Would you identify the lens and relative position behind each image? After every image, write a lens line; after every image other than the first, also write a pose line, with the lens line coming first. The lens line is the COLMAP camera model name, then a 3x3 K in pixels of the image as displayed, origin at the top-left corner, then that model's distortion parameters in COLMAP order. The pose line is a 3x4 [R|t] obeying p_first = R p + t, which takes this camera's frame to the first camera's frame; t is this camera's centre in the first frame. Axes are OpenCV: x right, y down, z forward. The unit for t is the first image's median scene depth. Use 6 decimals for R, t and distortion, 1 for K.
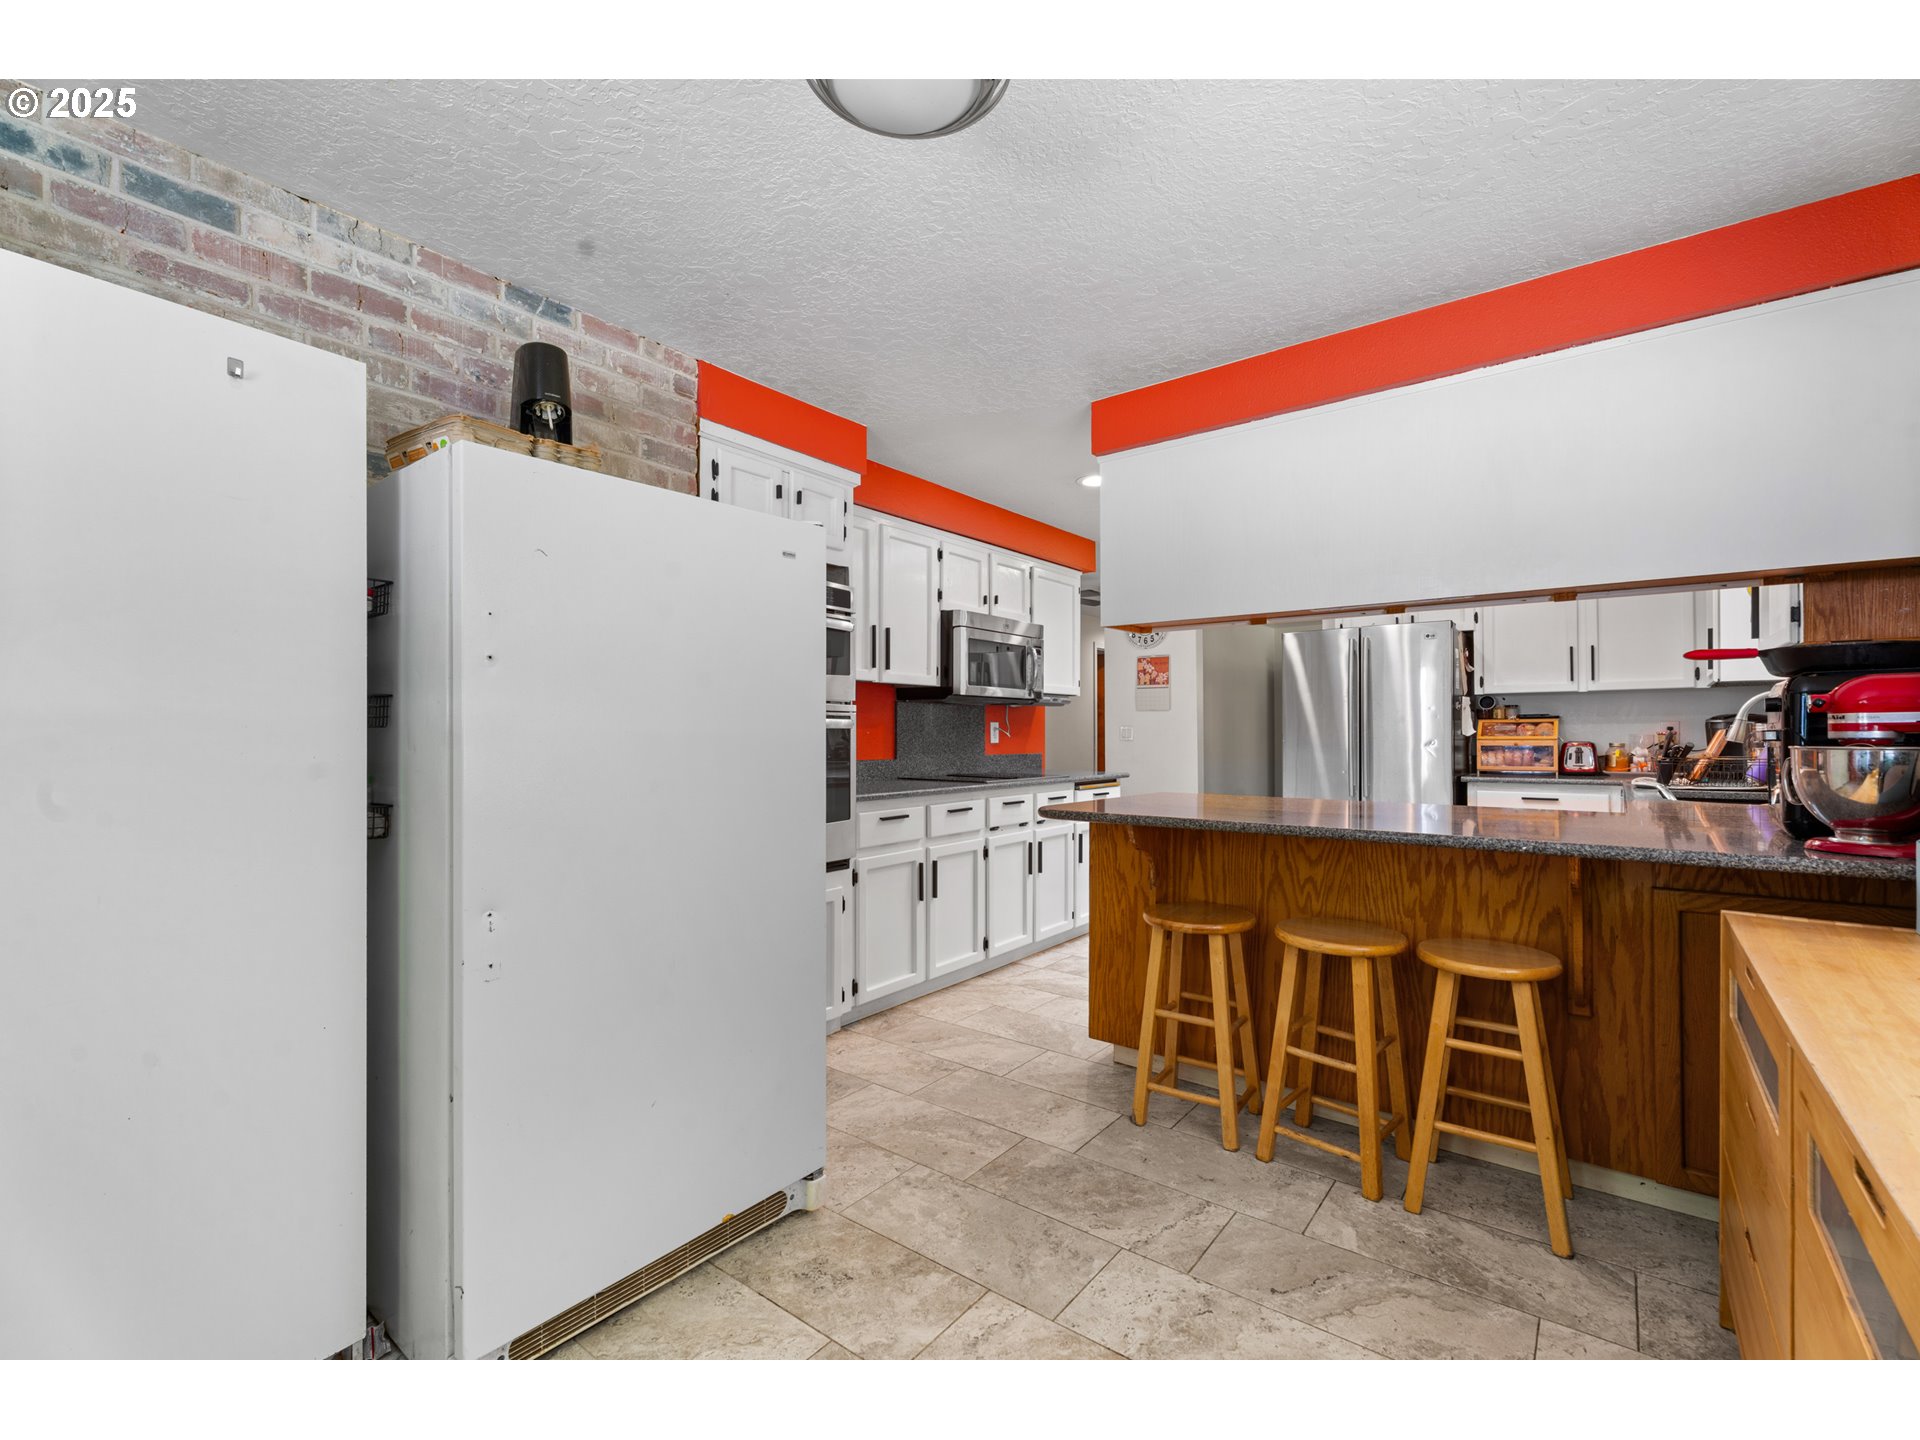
lens RADIAL K [[838.1, 0, 956.0], [0, 838.1, 726.1], [0, 0, 1]] dist [-0.000371, -0.000107]
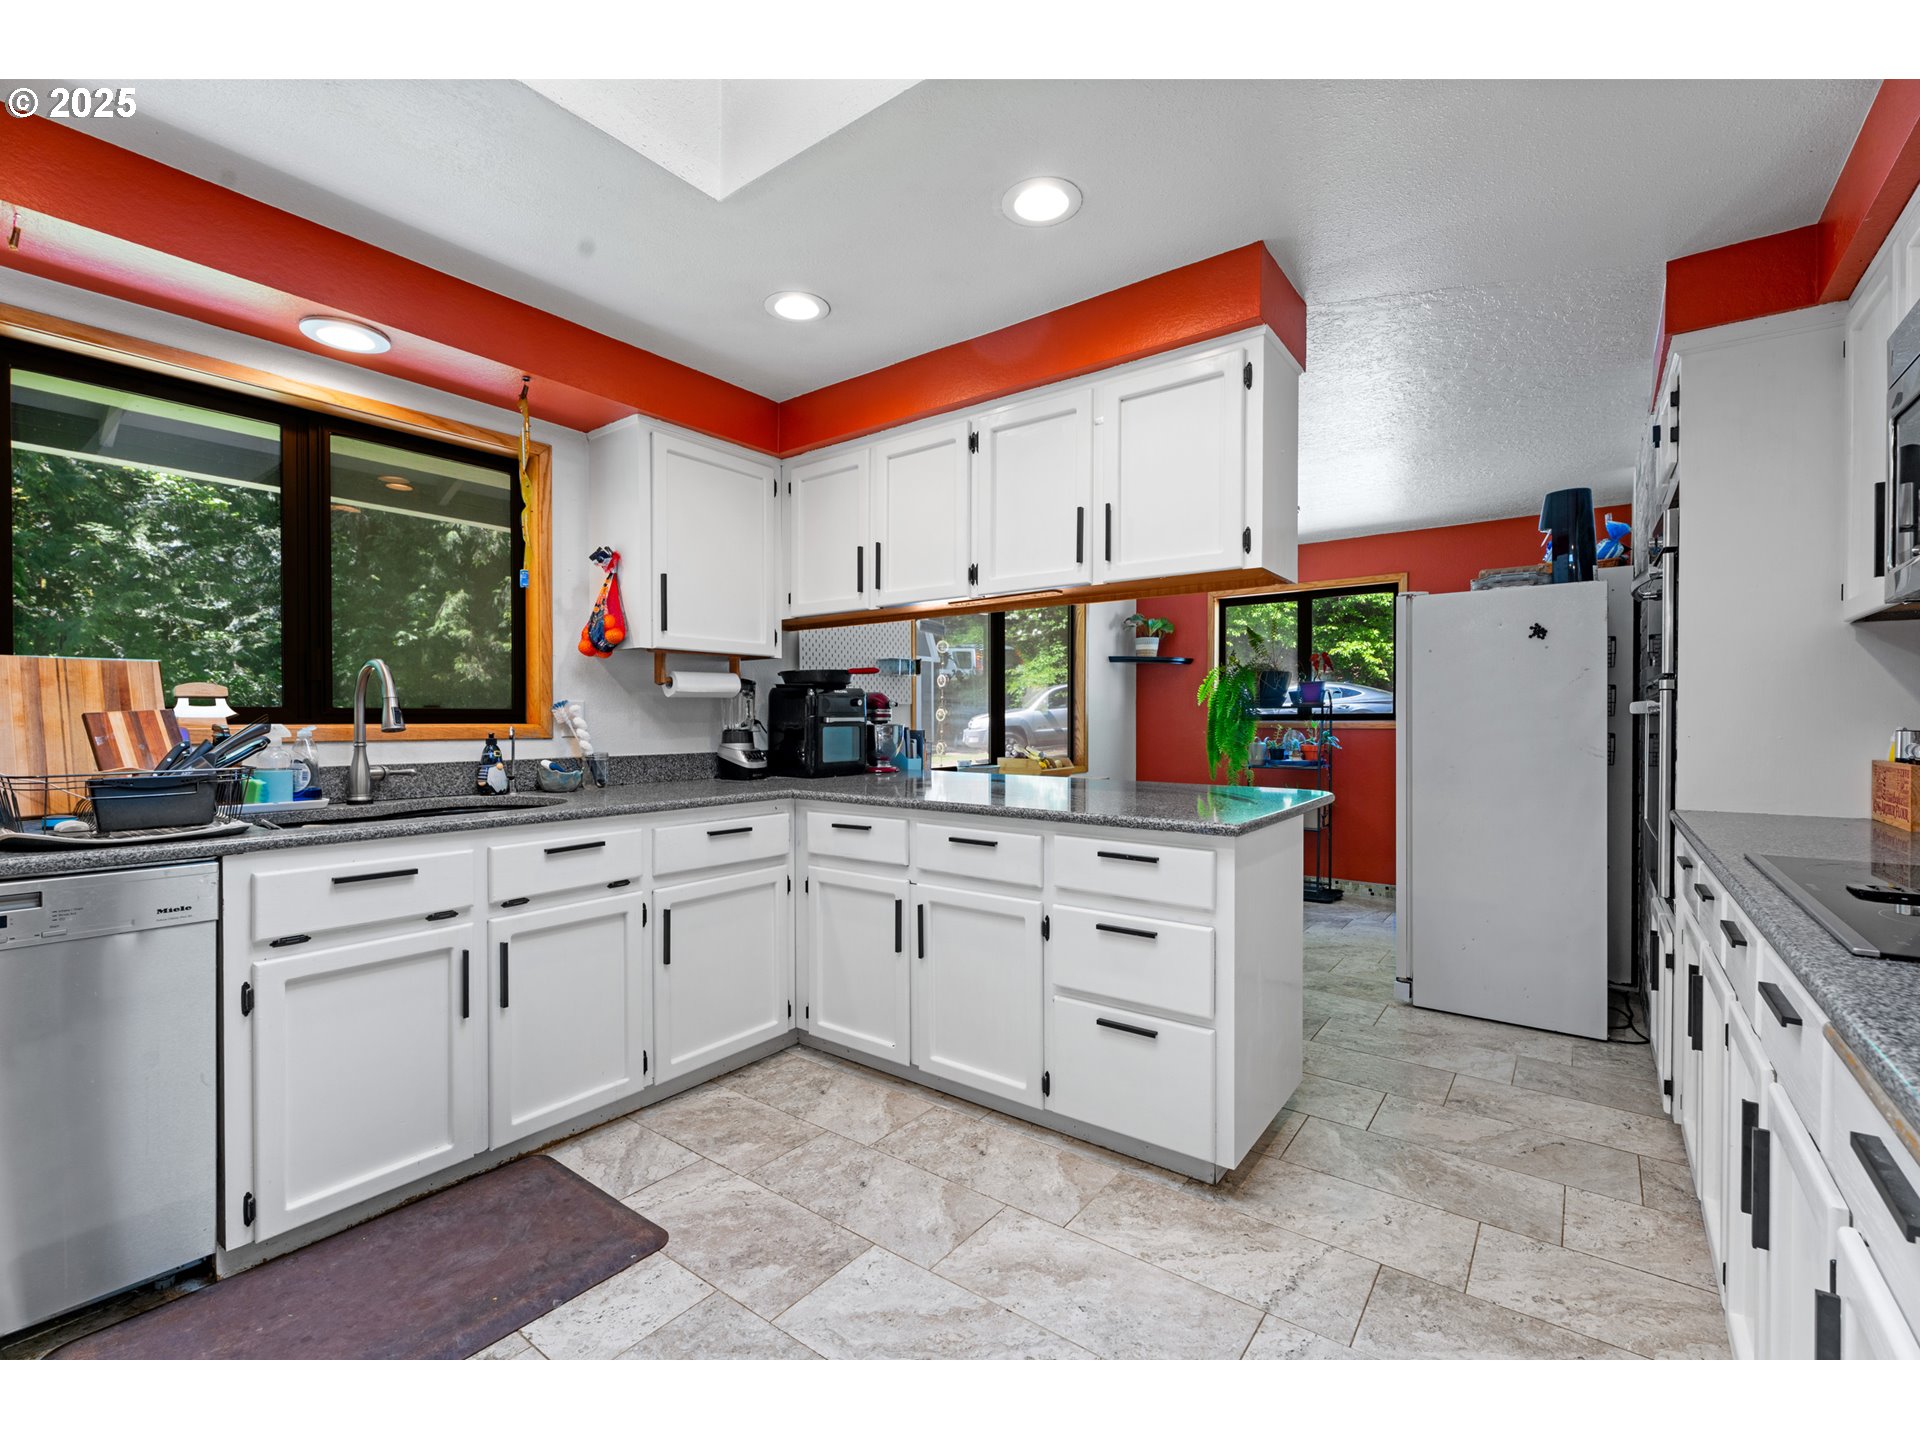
lens RADIAL K [[838.1, 0, 956.0], [0, 838.1, 726.1], [0, 0, 1]] dist [-0.000371, -0.000107]
pose [[-0.999809, 0.002212, -0.019434, 0.534880], [0.002175, 0.999996, 0.001887, 0.011648], [0.019438, 0.001844, -0.999809, 1.876172]]
